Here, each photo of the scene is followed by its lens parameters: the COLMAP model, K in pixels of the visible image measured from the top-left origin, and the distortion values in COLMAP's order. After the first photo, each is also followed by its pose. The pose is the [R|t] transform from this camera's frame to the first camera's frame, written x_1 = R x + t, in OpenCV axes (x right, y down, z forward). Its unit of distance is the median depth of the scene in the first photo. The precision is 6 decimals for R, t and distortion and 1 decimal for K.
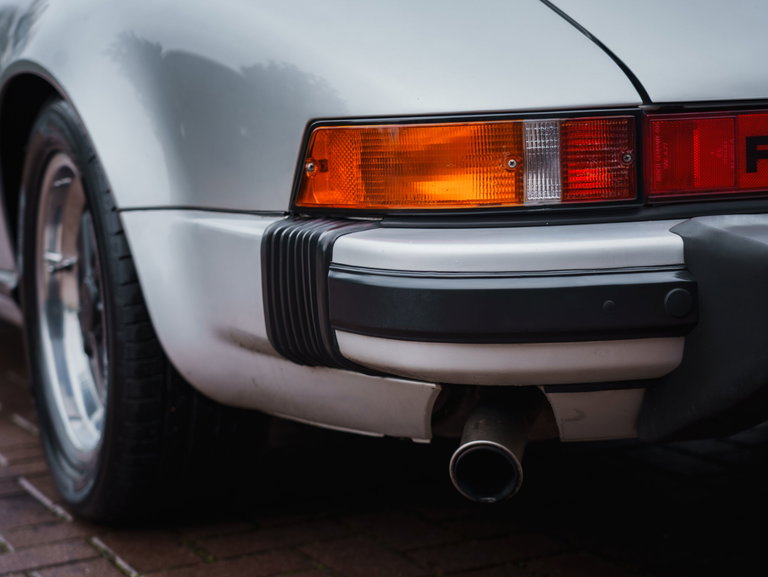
lens RADIAL K [[1378.0, 0, 385.1], [0, 1378.0, 288.2], [0, 0, 1]] dist [0.056875, 0.000000]
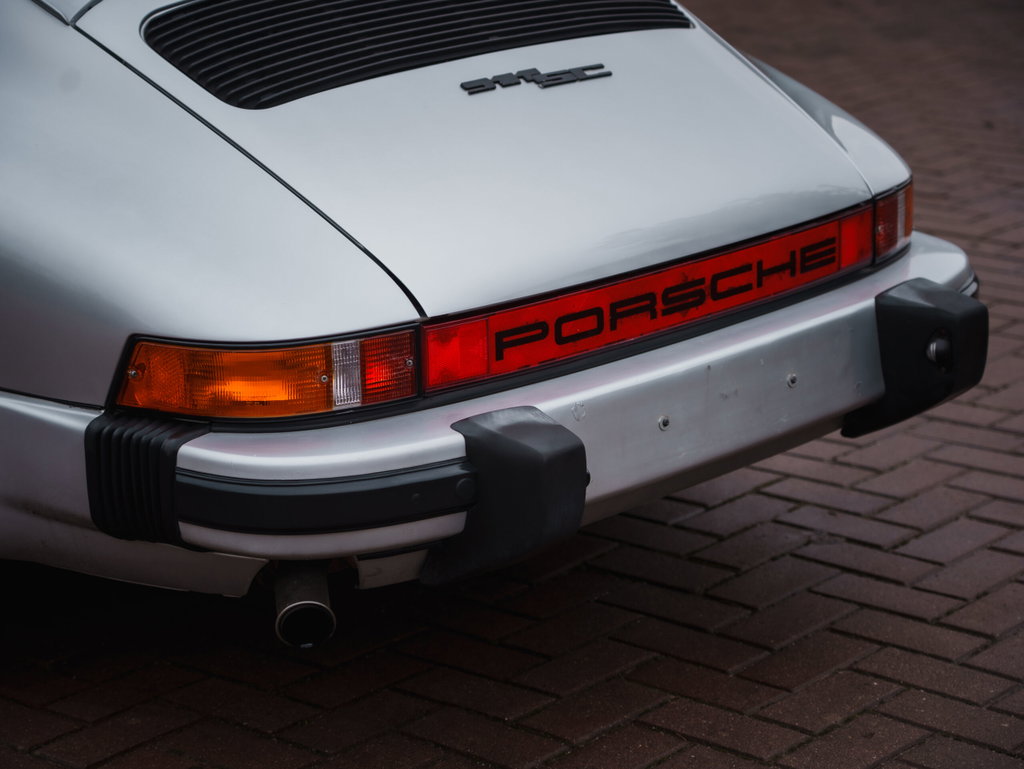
lens RADIAL K [[2464.0, 0, 511.7], [0, 2464.0, 383.8], [0, 0, 1]] dist [-0.512673, 0.000000]
pose [[0.926198, -0.078678, 0.368736, -0.541365], [0.029258, 0.990034, 0.137754, -0.371238], [-0.375900, -0.116799, 0.919270, -1.028784]]
